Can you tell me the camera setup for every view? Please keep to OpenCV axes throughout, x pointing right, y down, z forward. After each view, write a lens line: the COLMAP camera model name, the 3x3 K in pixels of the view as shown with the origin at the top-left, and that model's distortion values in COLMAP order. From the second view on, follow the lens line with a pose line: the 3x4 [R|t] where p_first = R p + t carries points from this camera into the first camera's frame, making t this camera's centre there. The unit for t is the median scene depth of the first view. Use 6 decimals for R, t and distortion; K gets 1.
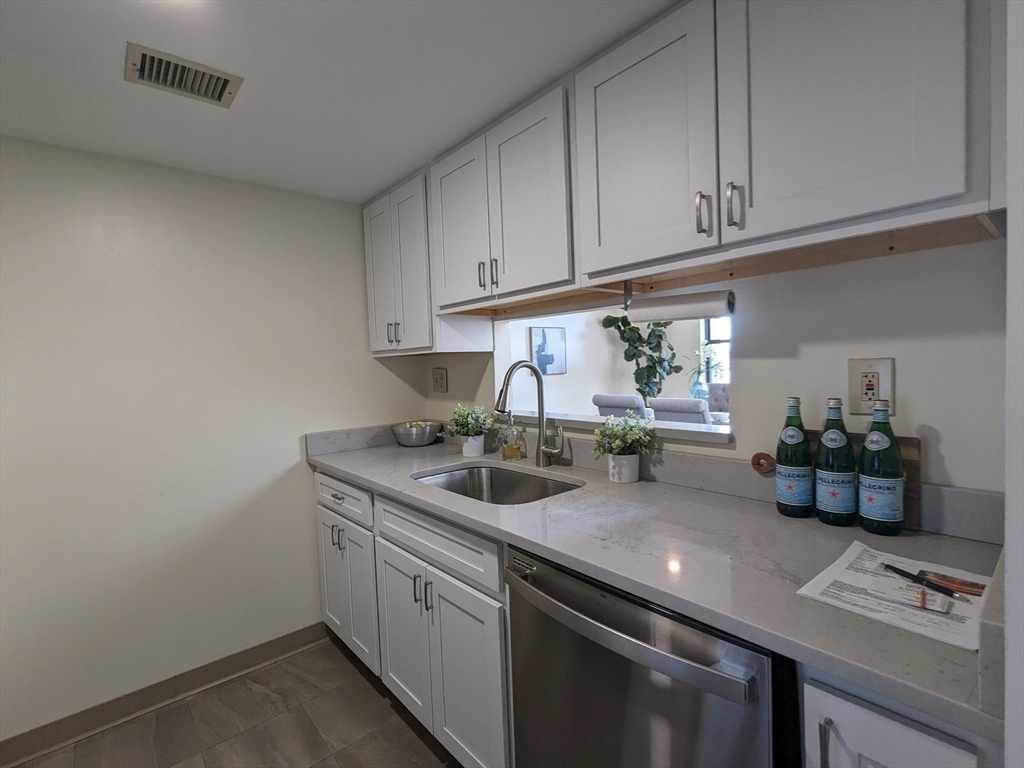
lens RADIAL K [[487.2, 0, 512.0], [0, 487.2, 384.0], [0, 0, 1]] dist [-0.001354, -0.000288]
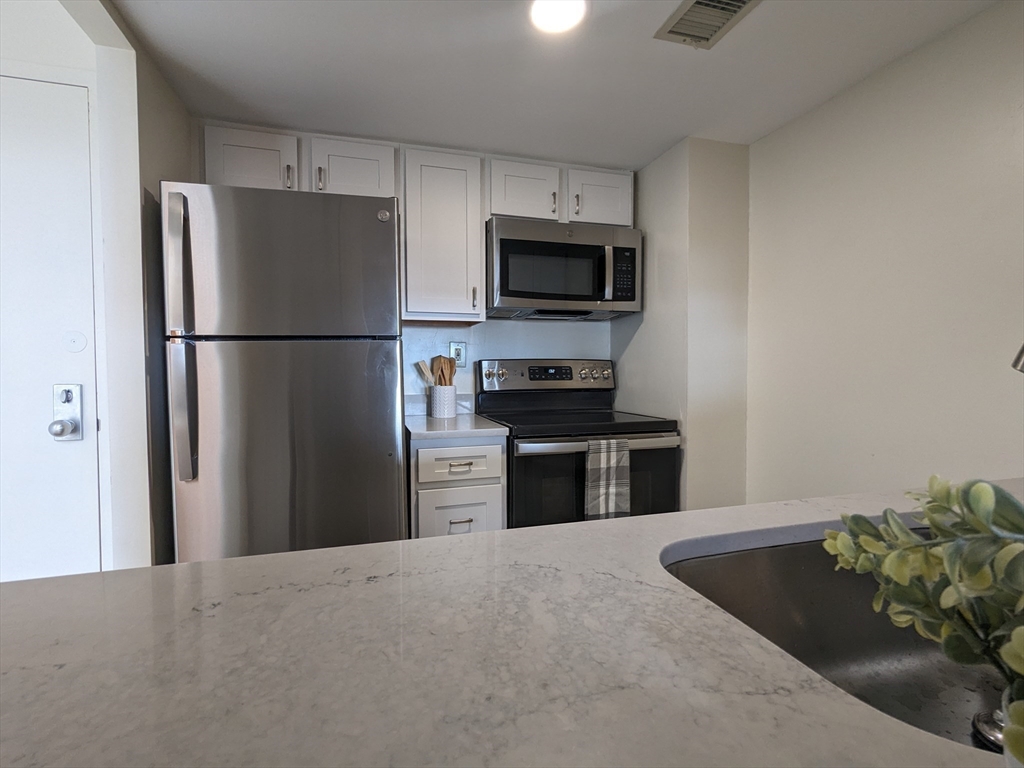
lens RADIAL K [[487.2, 0, 512.0], [0, 487.2, 384.0], [0, 0, 1]] dist [-0.001354, -0.000288]
pose [[-0.410229, 0.069836, -0.909305, 0.466076], [-0.026389, 0.995737, 0.088379, 0.056618], [0.911601, 0.060251, -0.406637, 1.076307]]
